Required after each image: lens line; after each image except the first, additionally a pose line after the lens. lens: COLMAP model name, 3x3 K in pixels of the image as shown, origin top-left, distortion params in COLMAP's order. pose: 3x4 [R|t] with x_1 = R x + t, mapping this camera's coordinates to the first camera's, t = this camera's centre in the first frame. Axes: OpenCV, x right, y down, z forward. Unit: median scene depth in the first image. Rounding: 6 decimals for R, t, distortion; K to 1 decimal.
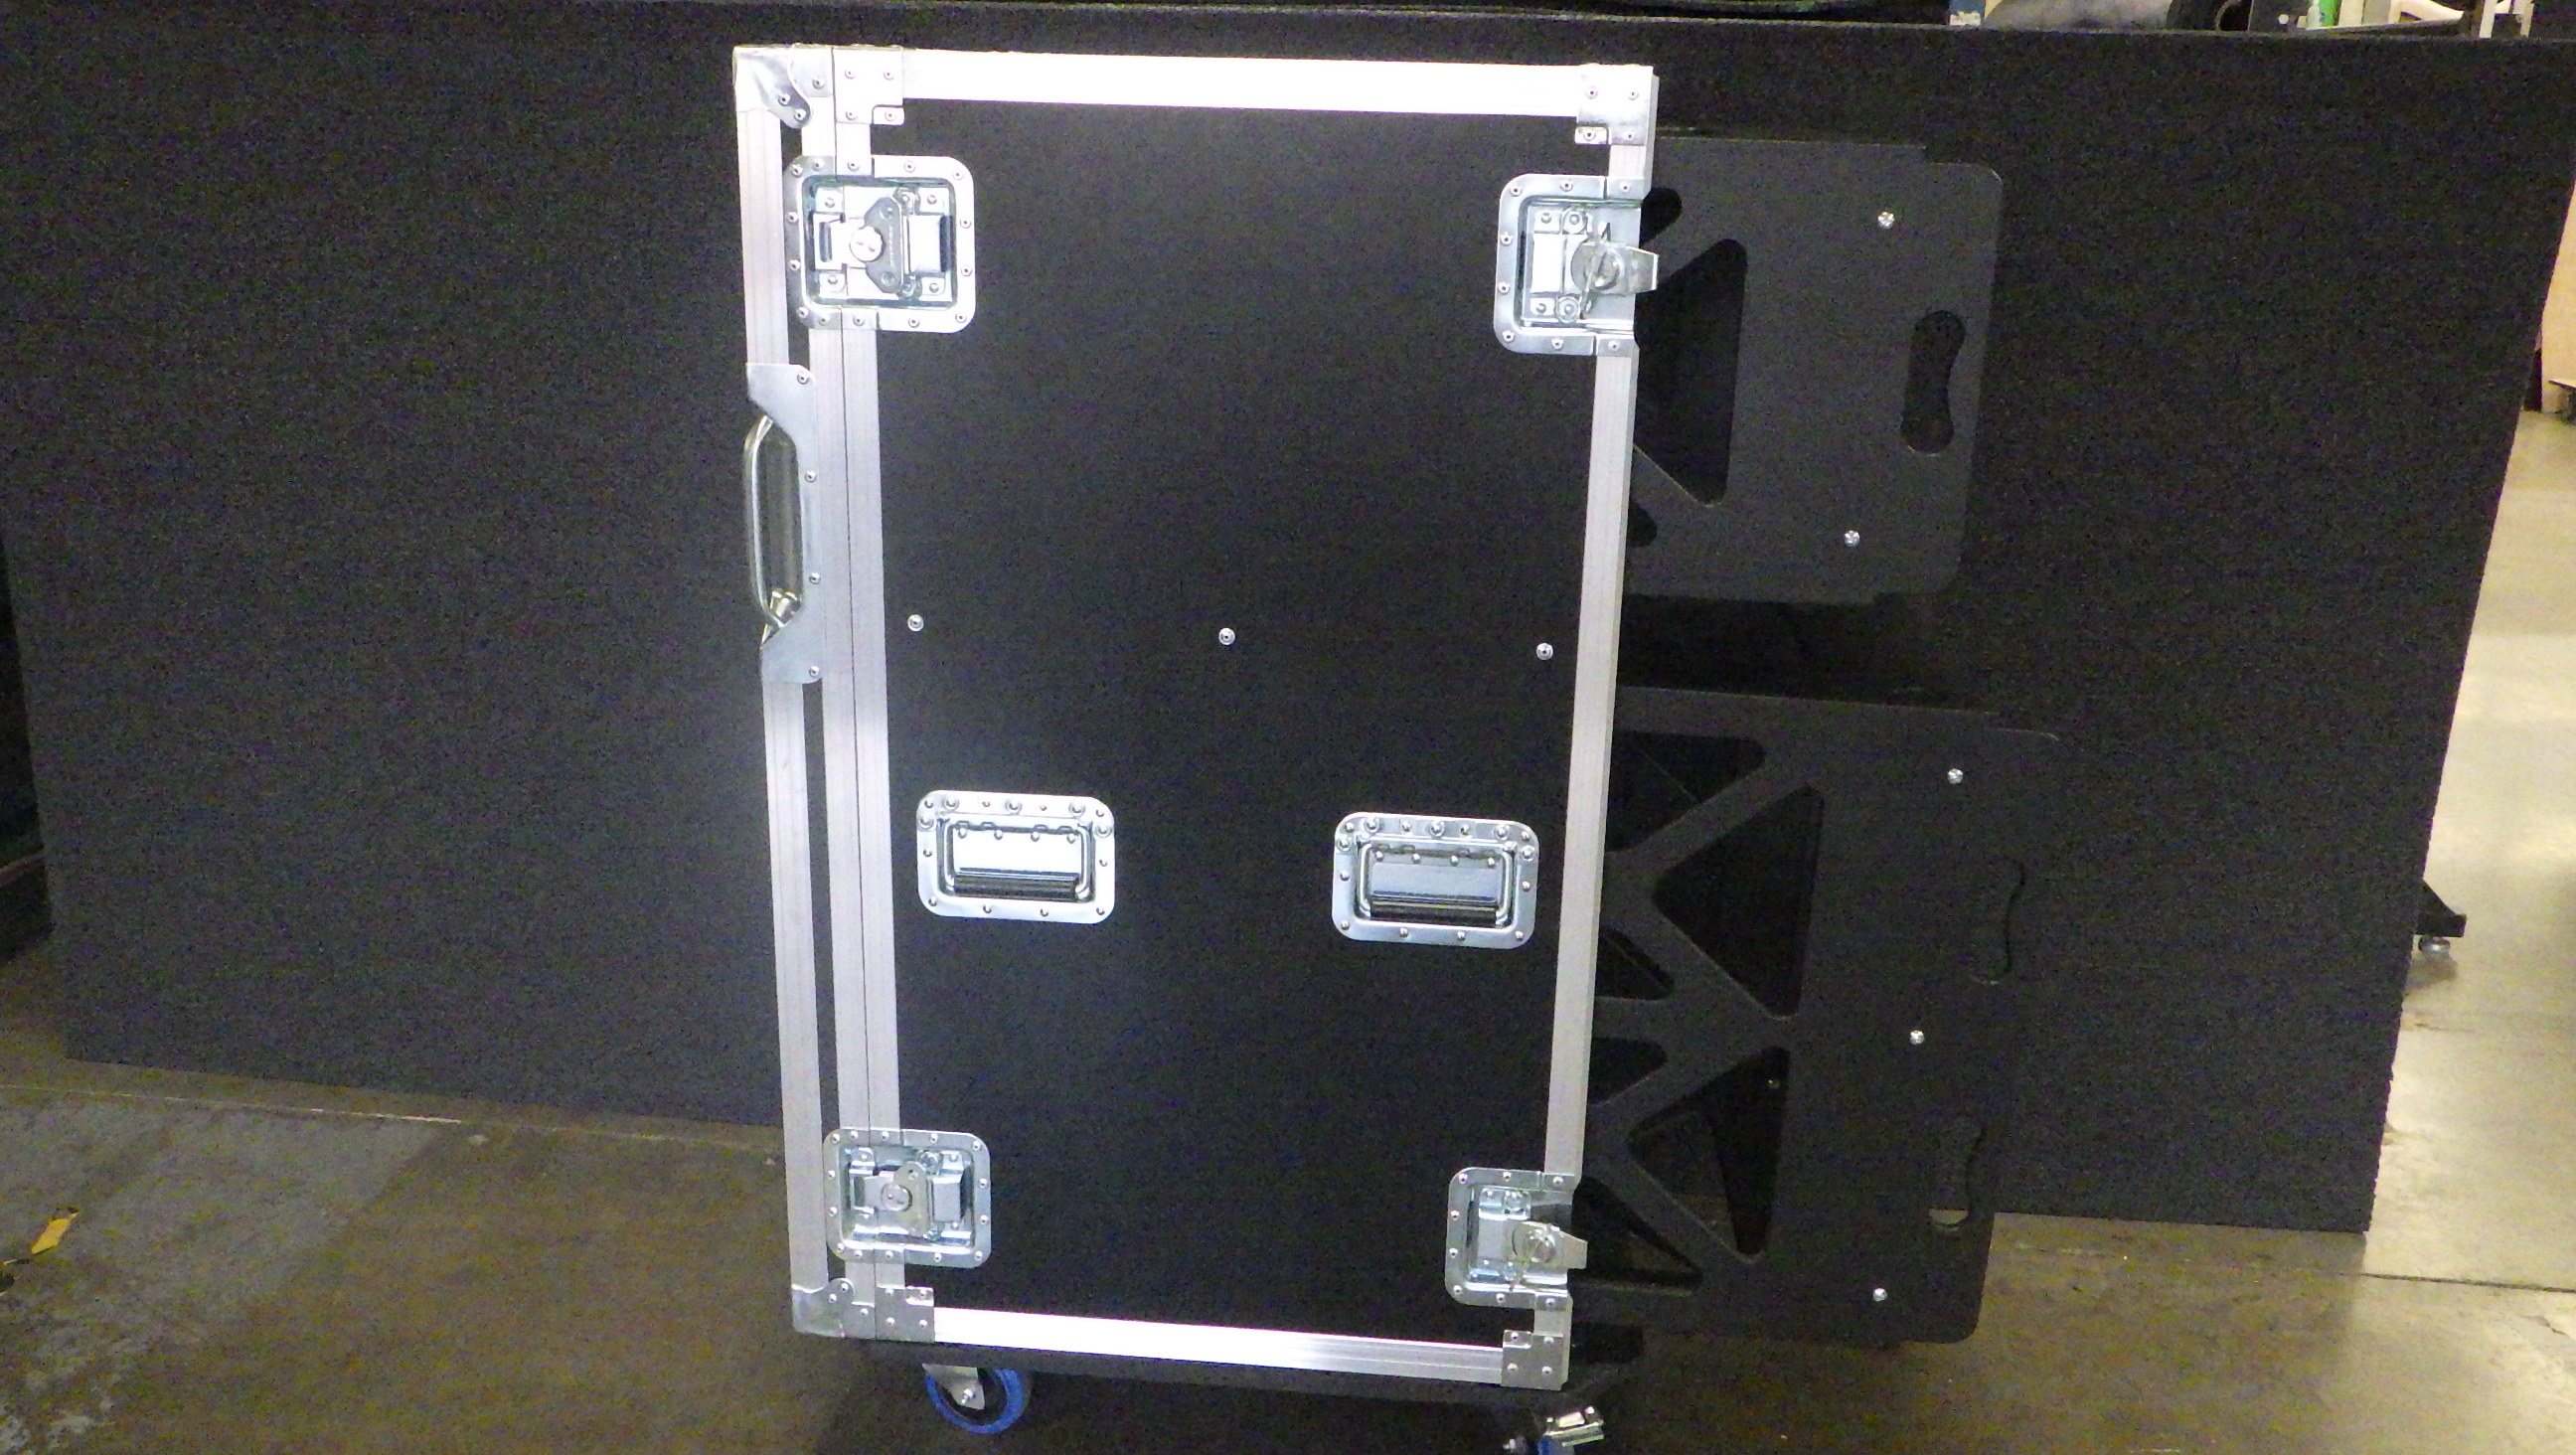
lens RADIAL K [[2162.7, 0, 1283.7], [0, 2162.7, 699.4], [0, 0, 1]] dist [-0.000736, 0.001733]
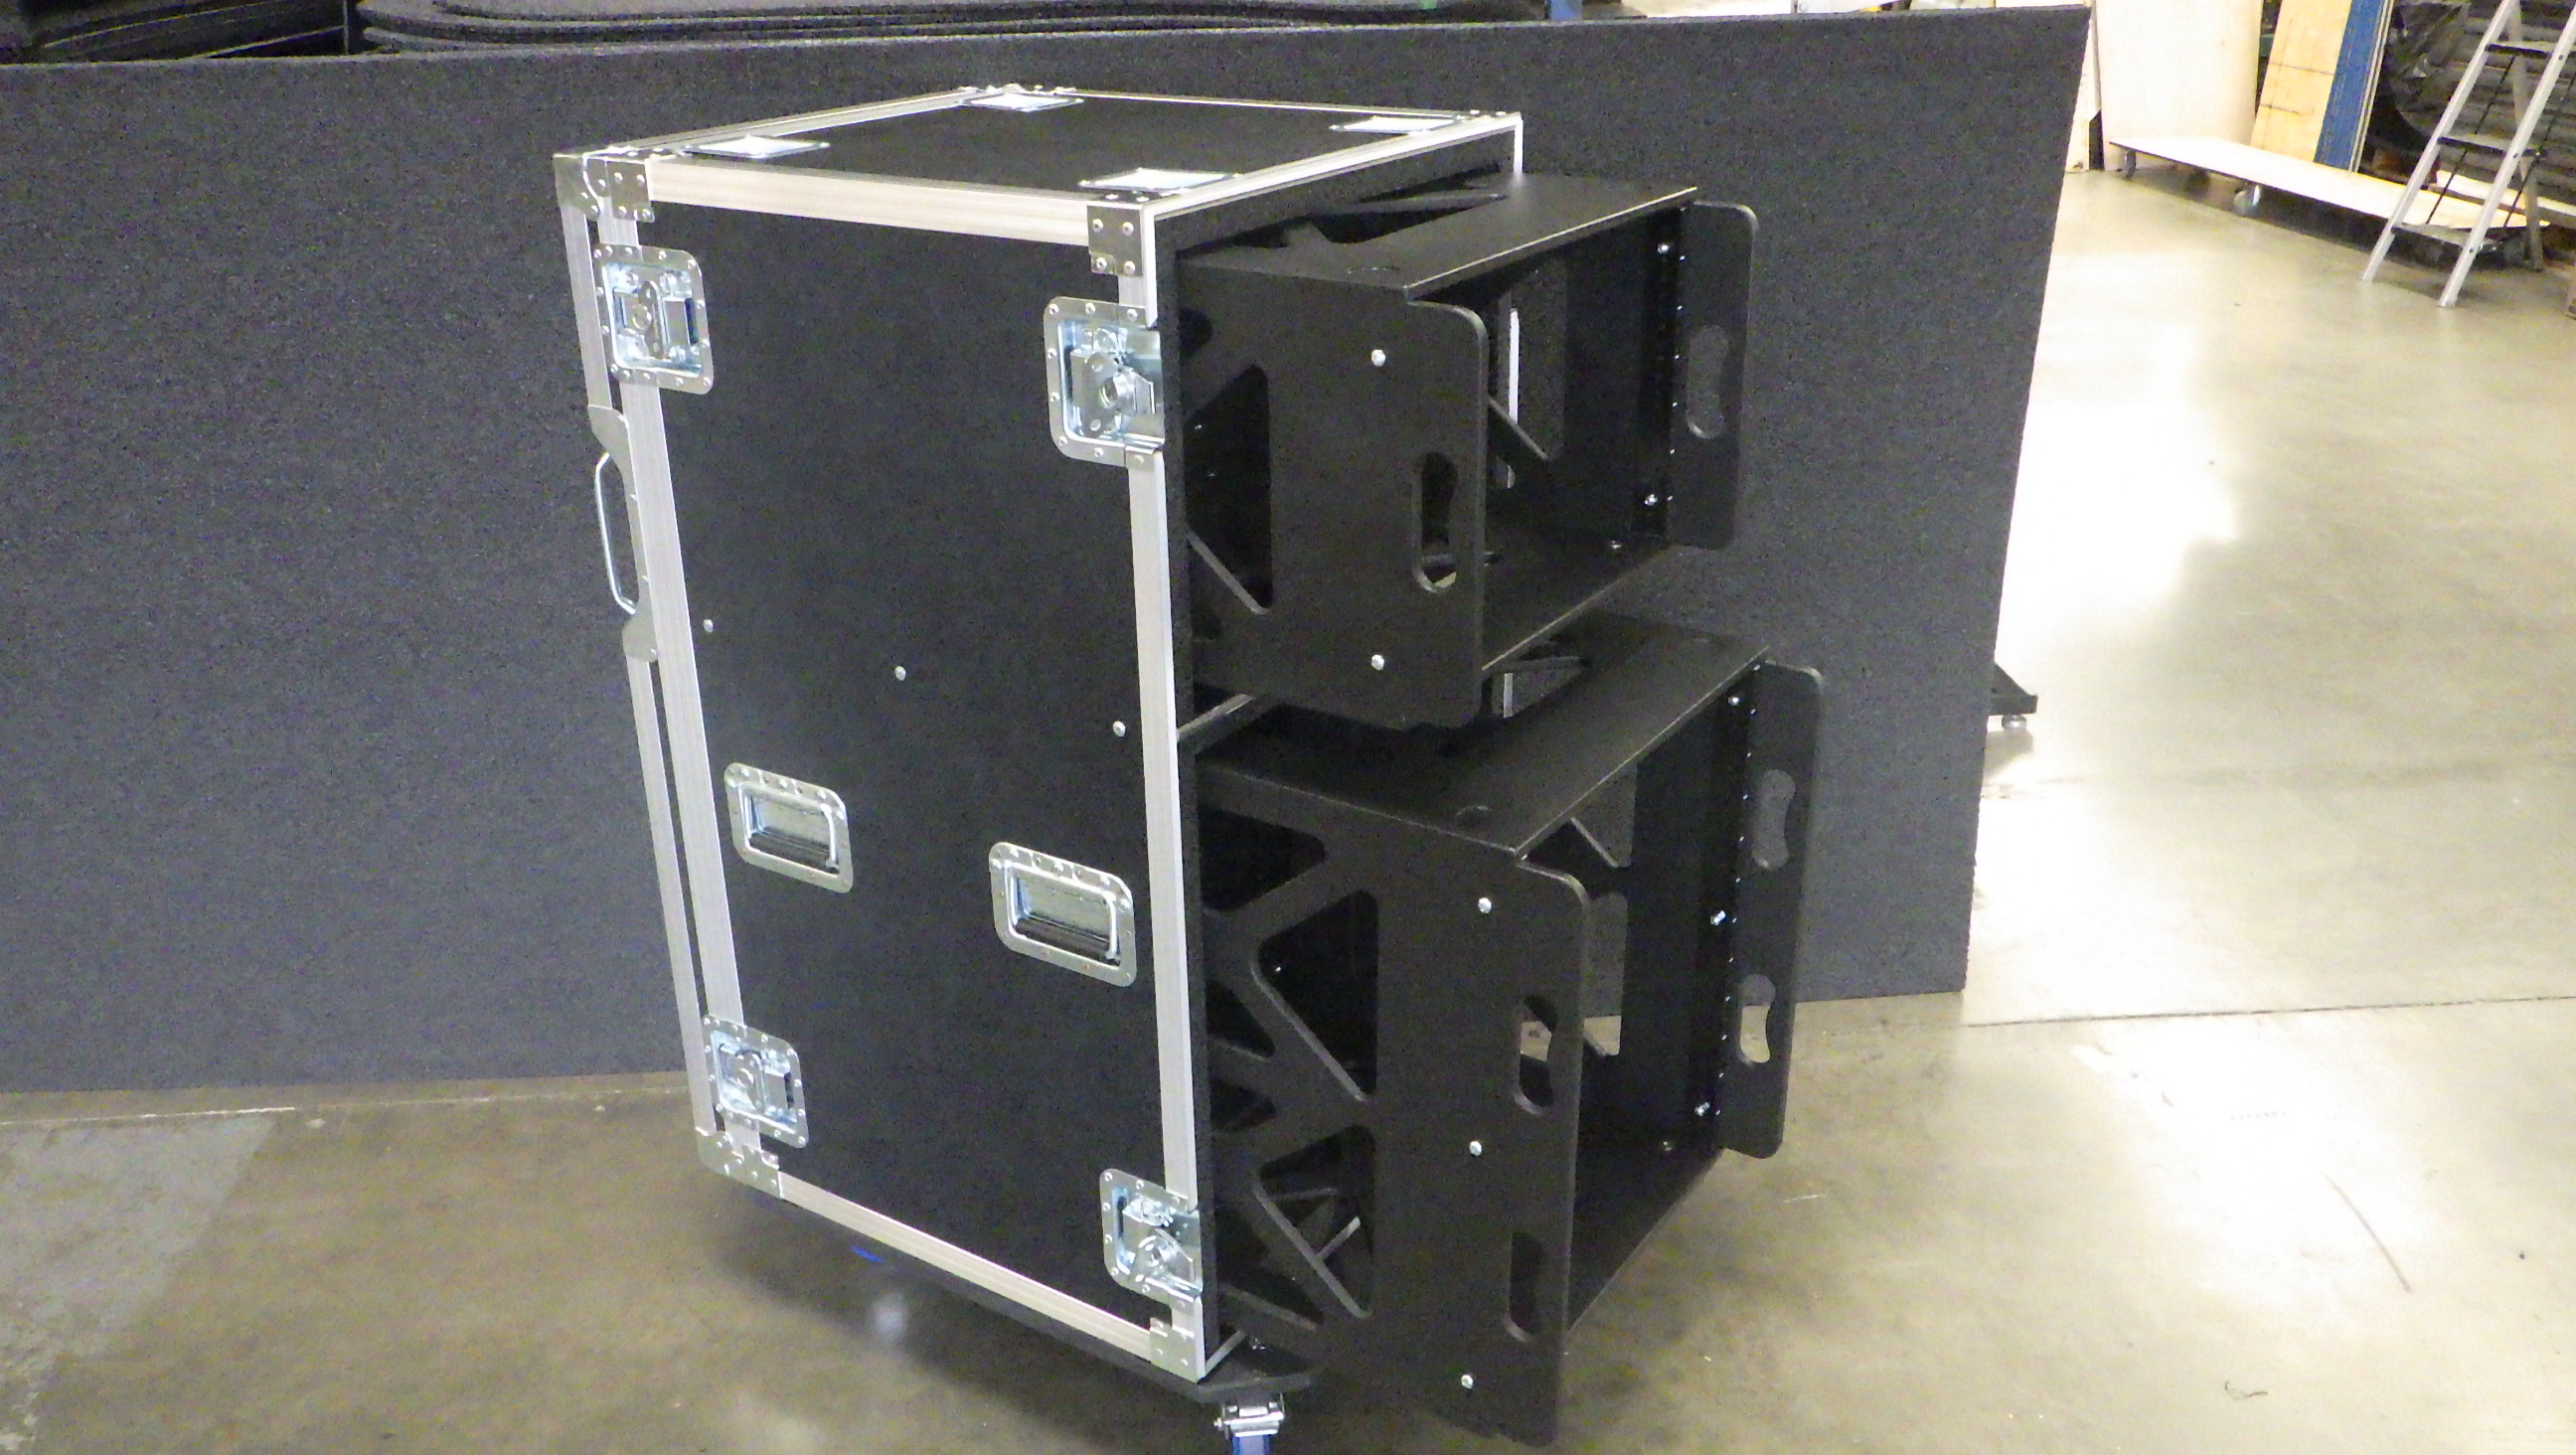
lens RADIAL K [[2162.7, 0, 1292.3], [0, 2162.7, 701.9], [0, 0, 1]] dist [-0.000736, 0.001733]
pose [[0.983529, -0.107665, 0.145185, -0.031663], [0.092839, 0.990097, 0.105306, -0.083210], [-0.155085, -0.090093, 0.983784, -0.133794]]
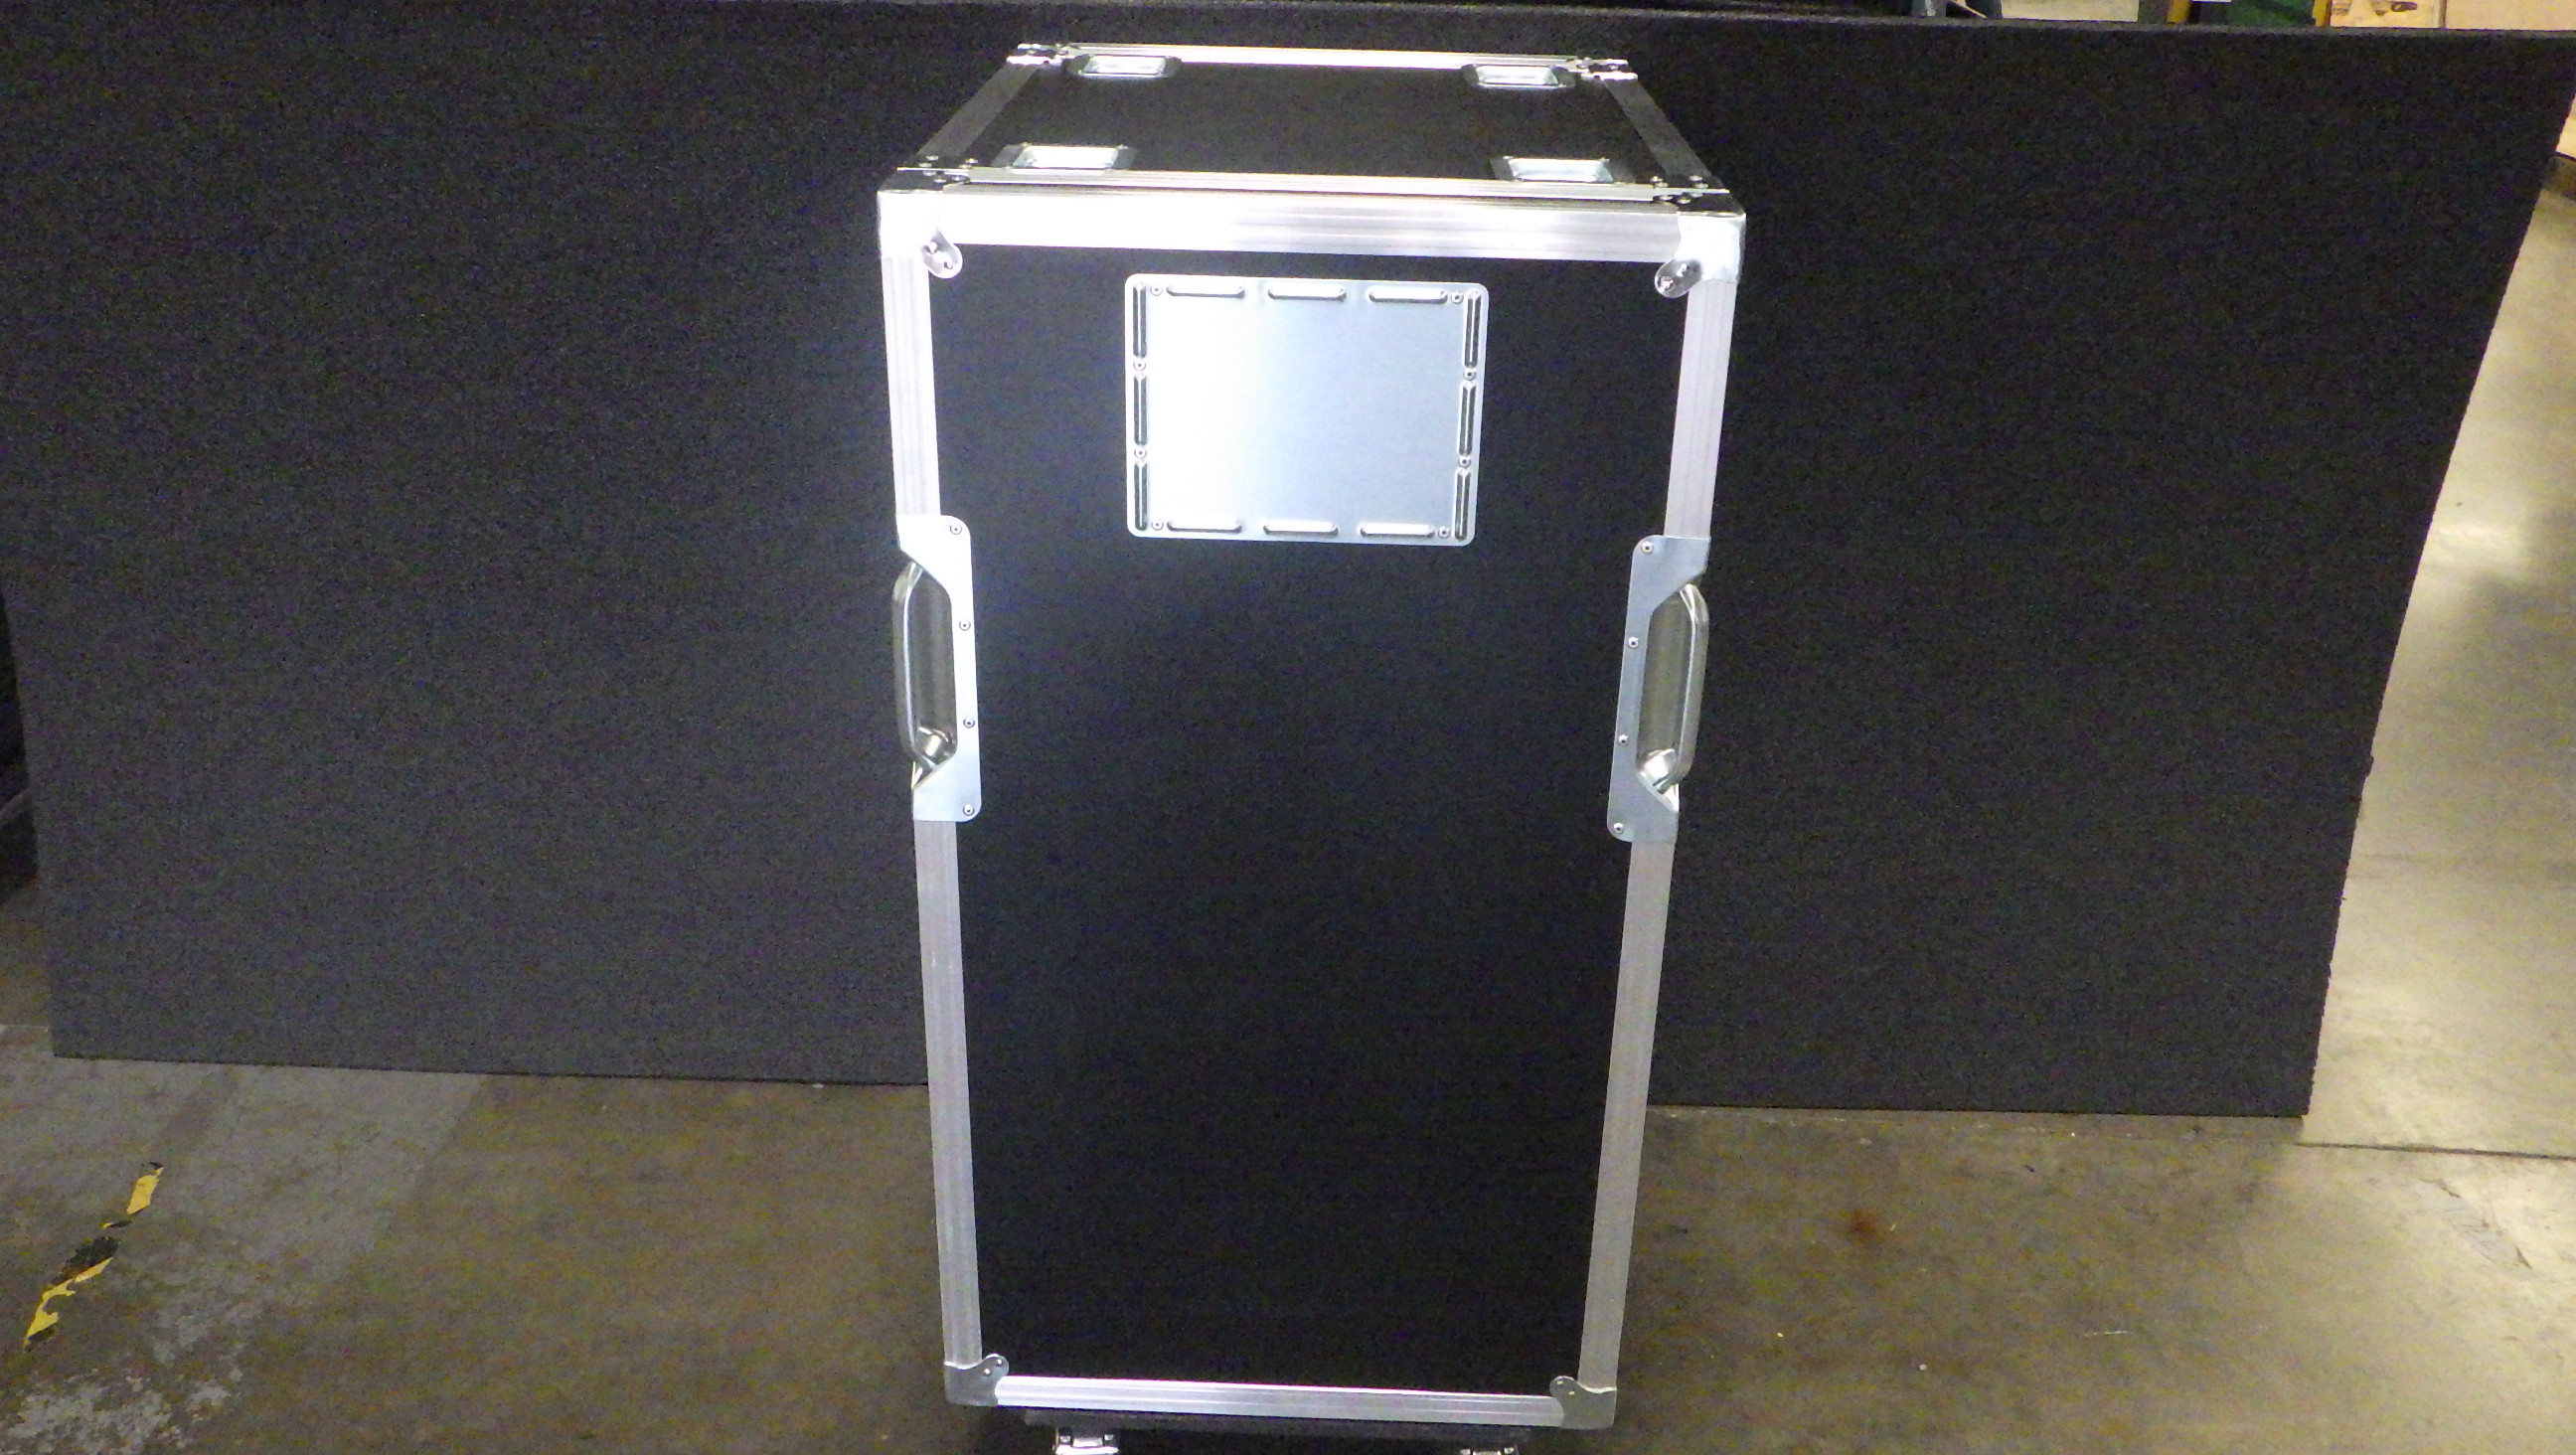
lens RADIAL K [[2162.7, 0, 1285.5], [0, 2162.7, 704.2], [0, 0, 1]] dist [-0.000736, 0.001733]
pose [[0.998265, -0.027639, 0.051984, -0.066207], [0.019784, 0.989093, 0.145959, -0.135063], [-0.055451, -0.144678, 0.987924, -0.035272]]
